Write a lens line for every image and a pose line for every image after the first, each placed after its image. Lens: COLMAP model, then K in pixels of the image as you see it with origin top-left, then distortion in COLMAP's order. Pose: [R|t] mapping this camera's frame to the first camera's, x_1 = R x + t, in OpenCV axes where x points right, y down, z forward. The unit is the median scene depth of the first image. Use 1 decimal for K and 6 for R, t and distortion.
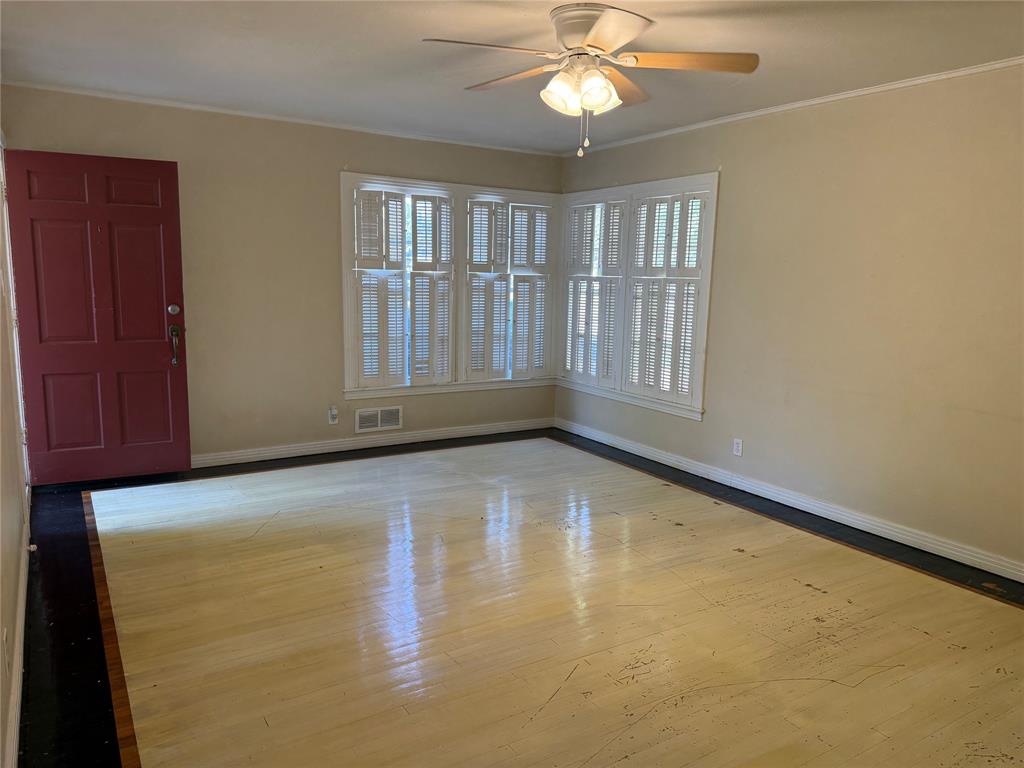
lens RADIAL K [[727.6, 0, 514.6], [0, 727.6, 375.4], [0, 0, 1]] dist [0.071603, -0.086939]
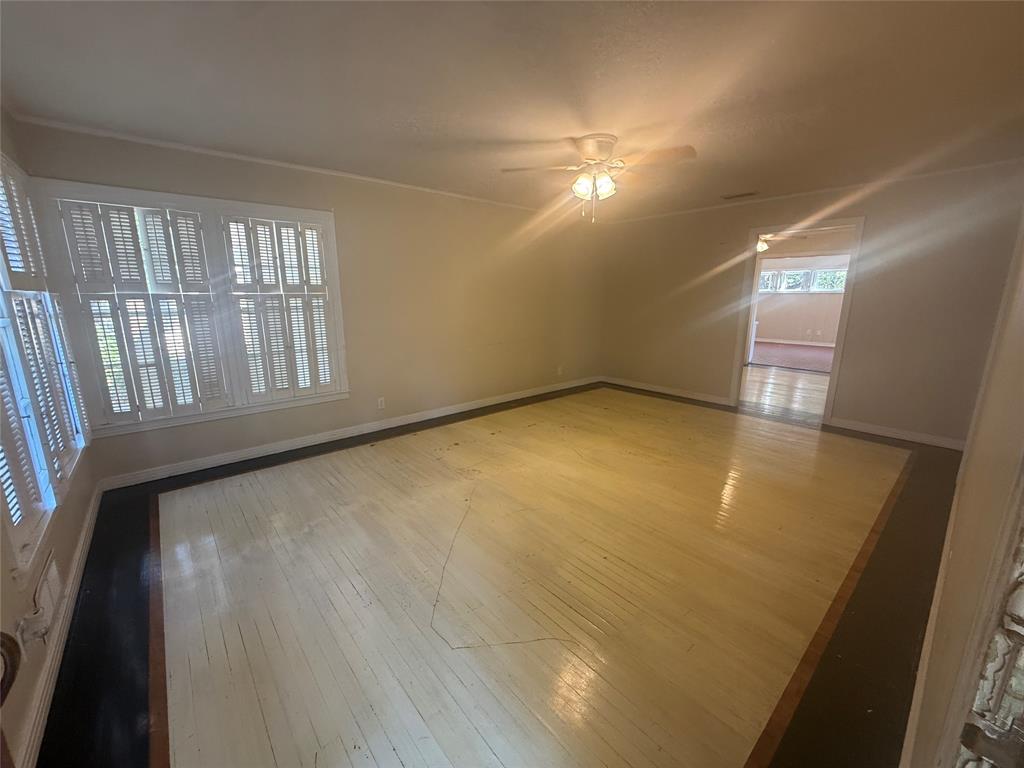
lens RADIAL K [[408.8, 0, 510.9], [0, 408.8, 378.7], [0, 0, 1]] dist [0.004126, 0.000511]
pose [[-0.151412, -0.222615, 0.963077, -0.552340], [0.139535, 0.959740, 0.243781, -0.123398], [-0.978573, 0.171294, -0.114253, 0.821799]]
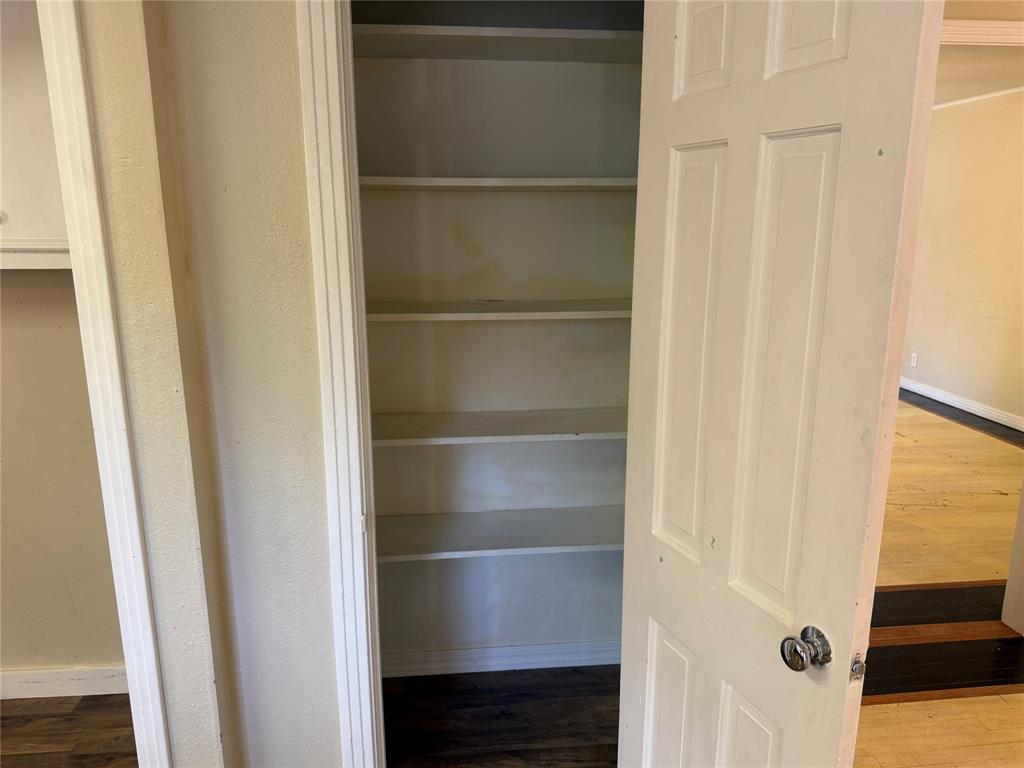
lens RADIAL K [[727.6, 0, 515.9], [0, 727.6, 385.1], [0, 0, 1]] dist [0.071603, -0.086939]
pose [[0.896617, 0.072652, -0.436807, 0.295869], [-0.038636, 0.995522, 0.086274, 0.068815], [0.441119, -0.060479, 0.895409, -0.601073]]
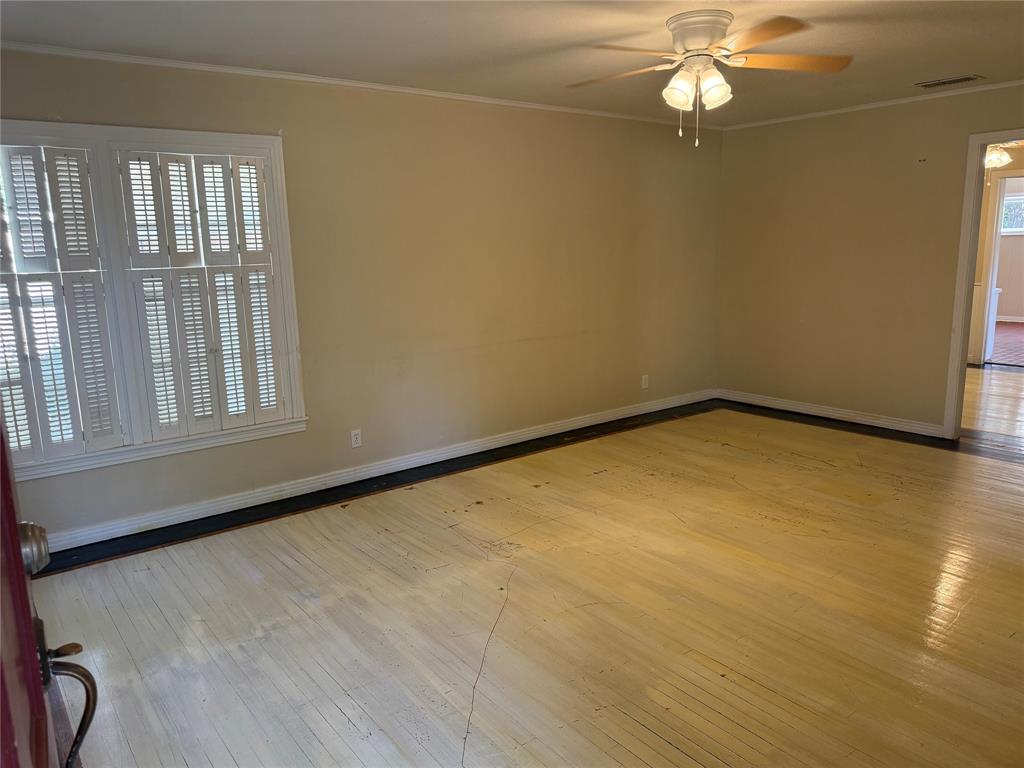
lens RADIAL K [[727.6, 0, 515.9], [0, 727.6, 379.4], [0, 0, 1]] dist [0.071603, -0.086939]
pose [[-0.100019, -0.202730, 0.974113, -0.624484], [0.164656, 0.962152, 0.217147, -0.147364], [-0.981267, 0.182112, -0.062853, 0.839882]]
